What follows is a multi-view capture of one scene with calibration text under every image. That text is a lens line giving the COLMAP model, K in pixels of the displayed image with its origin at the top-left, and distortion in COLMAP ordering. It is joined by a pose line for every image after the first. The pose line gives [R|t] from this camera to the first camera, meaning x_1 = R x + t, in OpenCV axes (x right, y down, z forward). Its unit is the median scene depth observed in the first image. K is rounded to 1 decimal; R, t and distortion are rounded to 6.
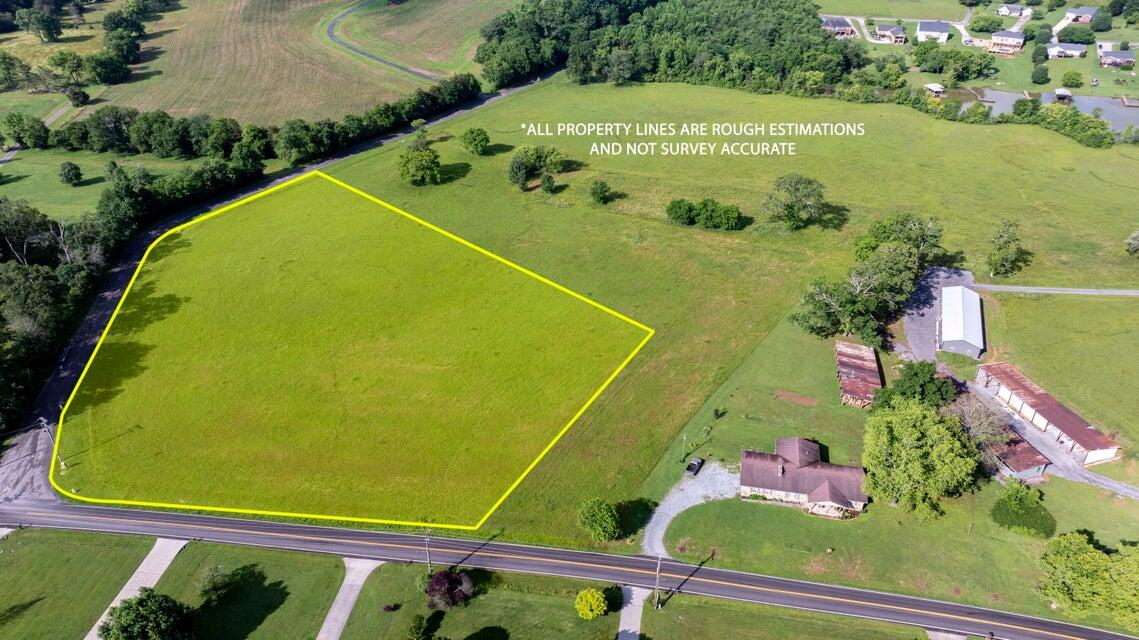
lens RADIAL K [[799.7, 0, 573.3], [0, 799.7, 315.7], [0, 0, 1]] dist [-0.040575, 0.041424]
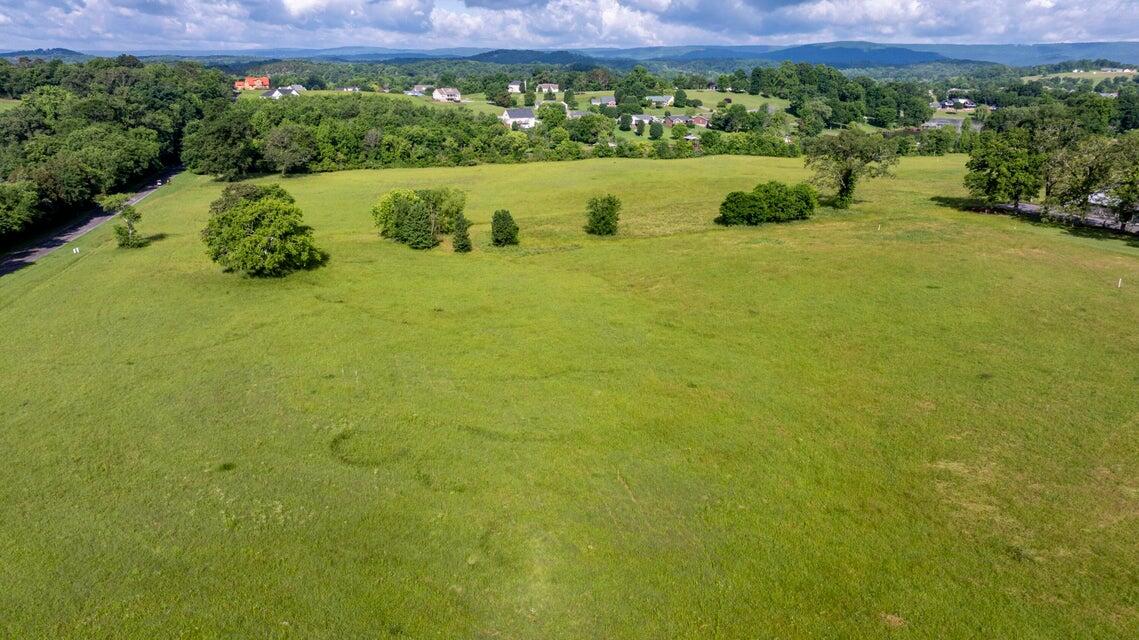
lens RADIAL K [[799.7, 0, 573.3], [0, 799.7, 315.7], [0, 0, 1]] dist [-0.040575, 0.041424]
pose [[0.678097, -0.214567, 0.702955, -0.382815], [0.384910, 0.918462, -0.090952, -0.039863], [-0.626122, 0.332249, 0.705395, 0.576808]]
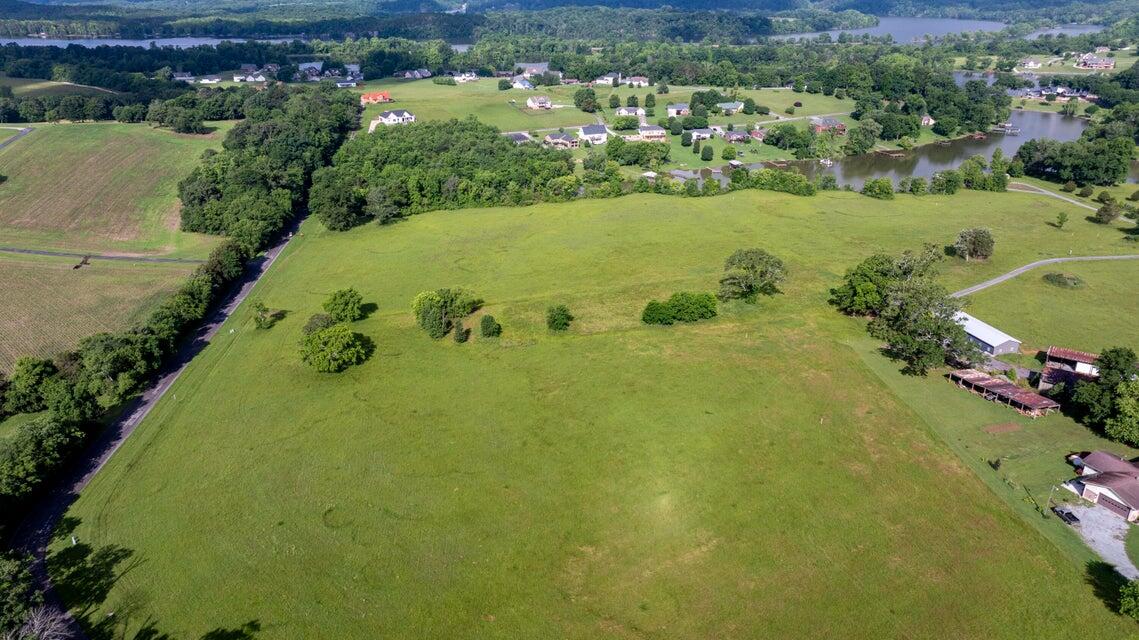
lens RADIAL K [[799.7, 0, 573.3], [0, 799.7, 315.7], [0, 0, 1]] dist [-0.040575, 0.041424]
pose [[0.795405, -0.238628, 0.557124, -0.410163], [0.329779, 0.941642, -0.067500, -0.086060], [-0.508504, 0.237418, 0.827681, 0.244258]]
